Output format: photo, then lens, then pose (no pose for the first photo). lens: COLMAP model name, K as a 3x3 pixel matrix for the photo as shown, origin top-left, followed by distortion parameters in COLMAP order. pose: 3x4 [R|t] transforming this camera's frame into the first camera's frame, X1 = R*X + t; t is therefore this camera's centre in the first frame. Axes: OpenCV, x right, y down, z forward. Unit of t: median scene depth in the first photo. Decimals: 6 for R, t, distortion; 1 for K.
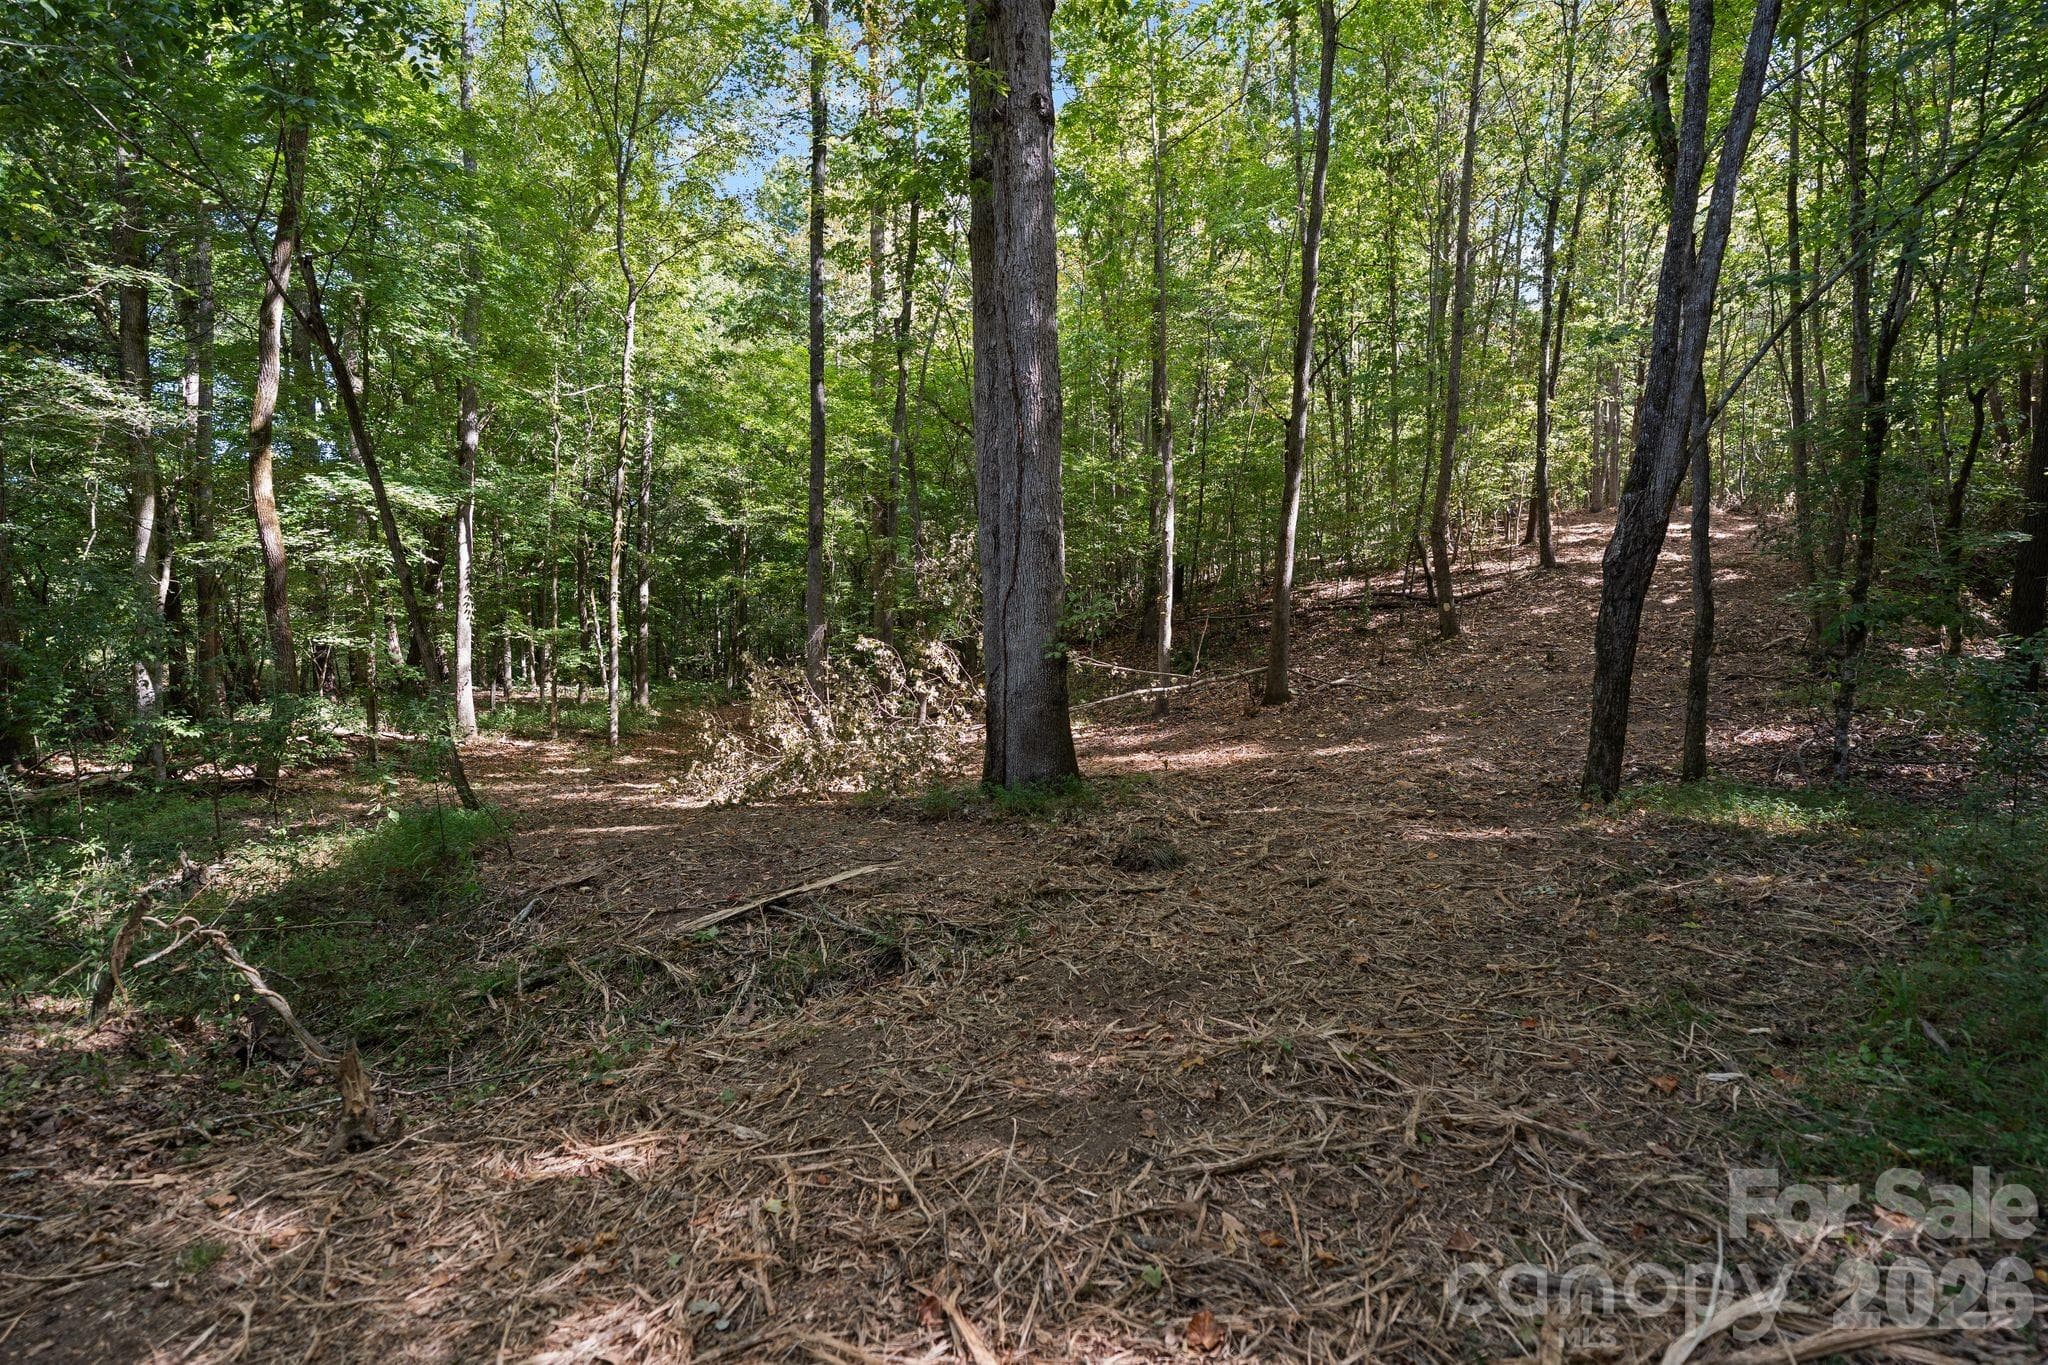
lens RADIAL K [[956.4, 0, 1060.9], [0, 956.4, 690.9], [0, 0, 1]] dist [-0.009016, 0.000768]
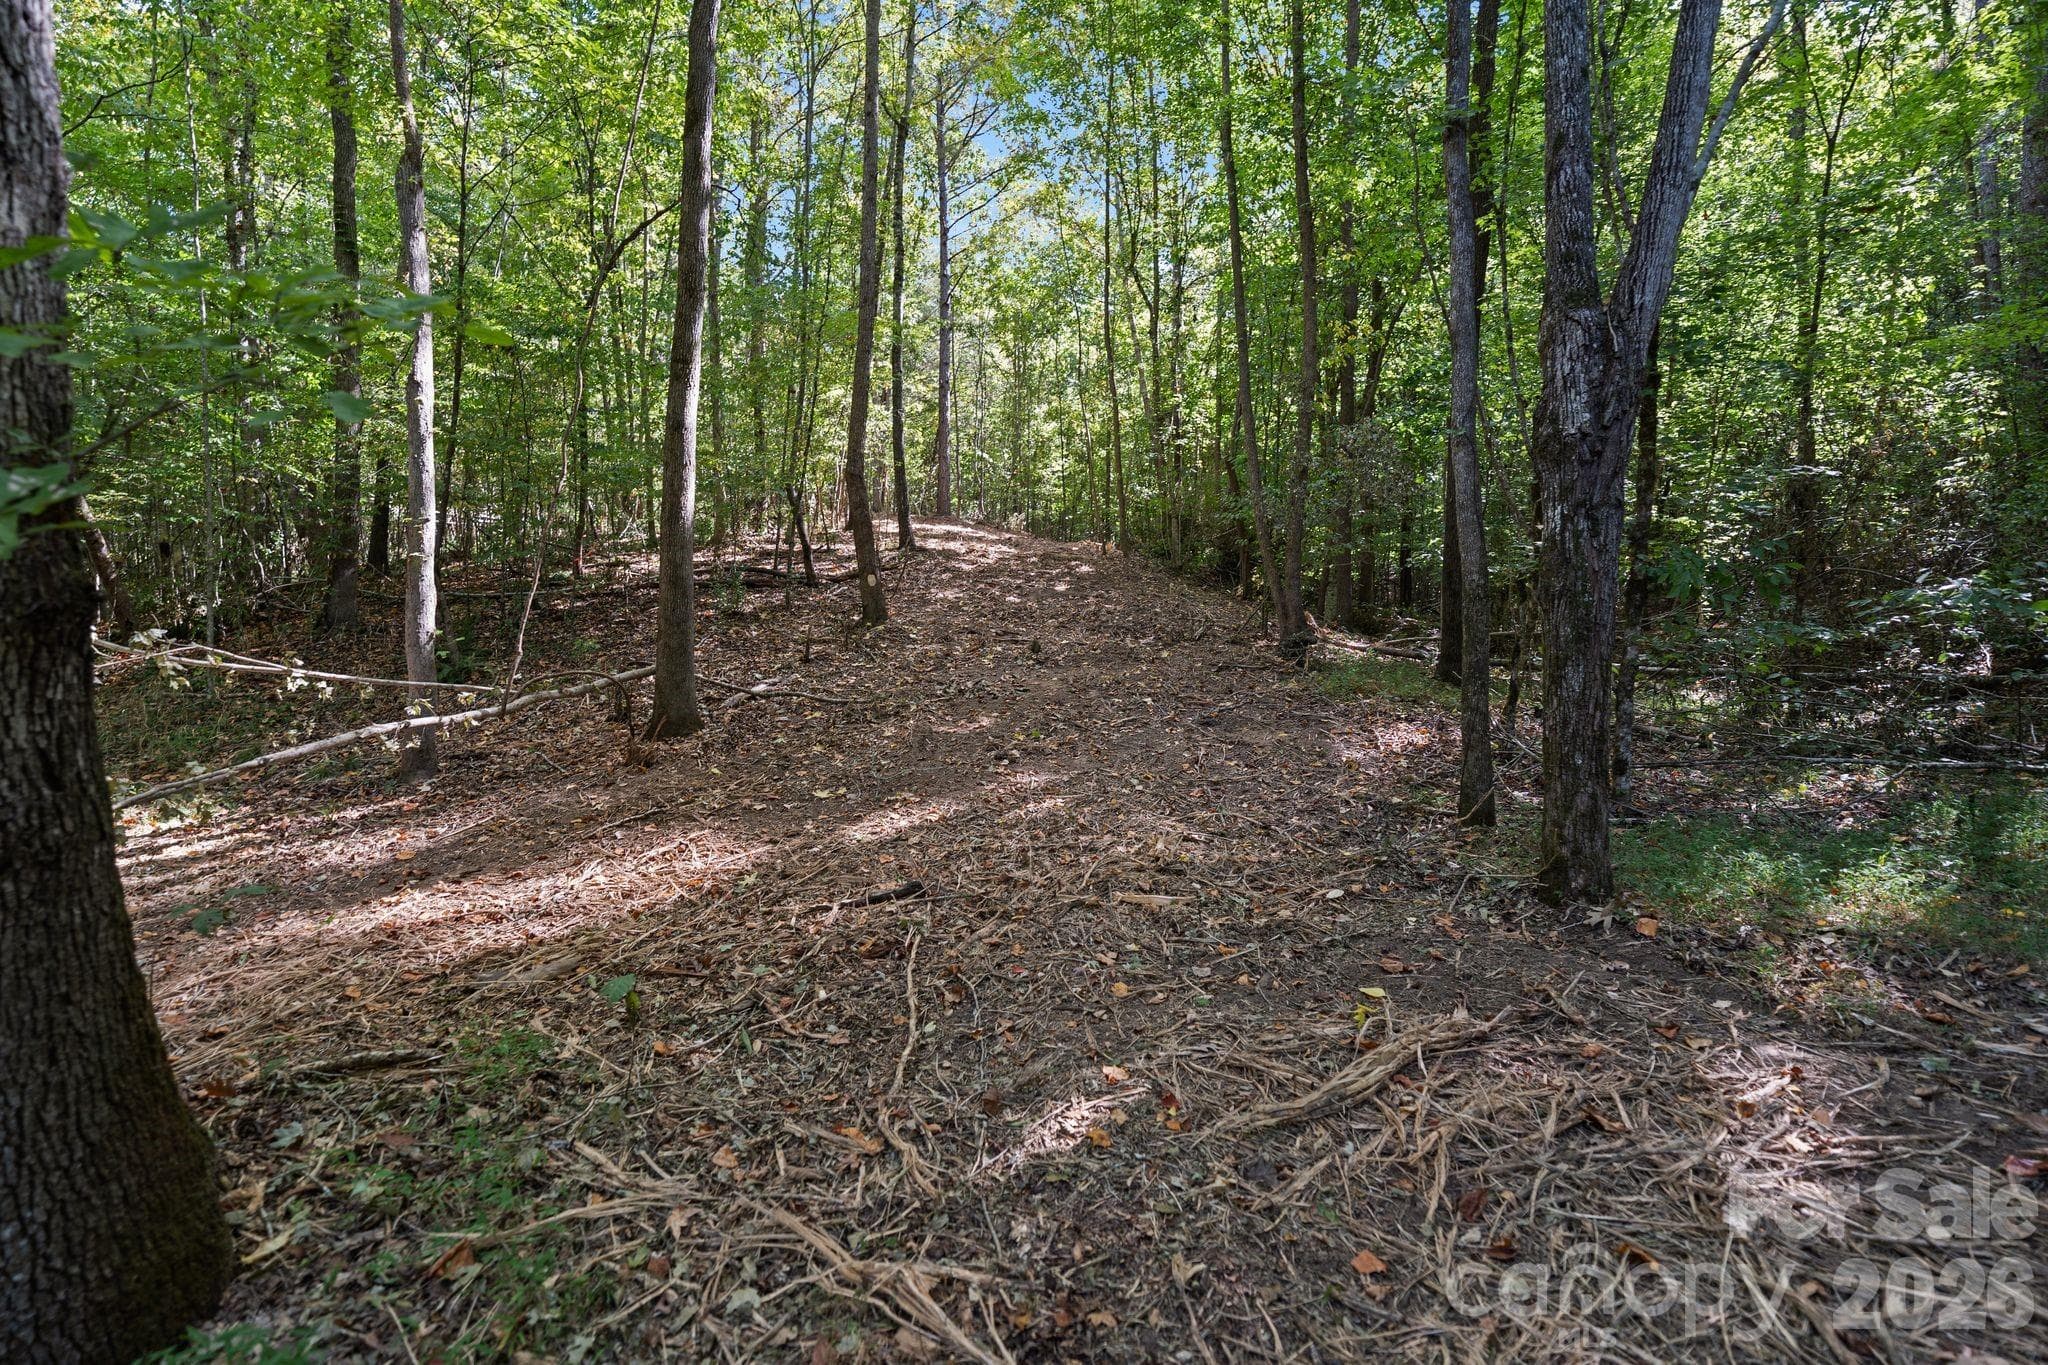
lens RADIAL K [[956.4, 0, 1060.9], [0, 956.4, 690.9], [0, 0, 1]] dist [-0.009016, 0.000768]
pose [[0.717642, -0.036705, 0.695444, 0.008935], [0.044368, 0.998991, 0.006942, -0.005405], [-0.694997, 0.025874, 0.718547, 0.502494]]
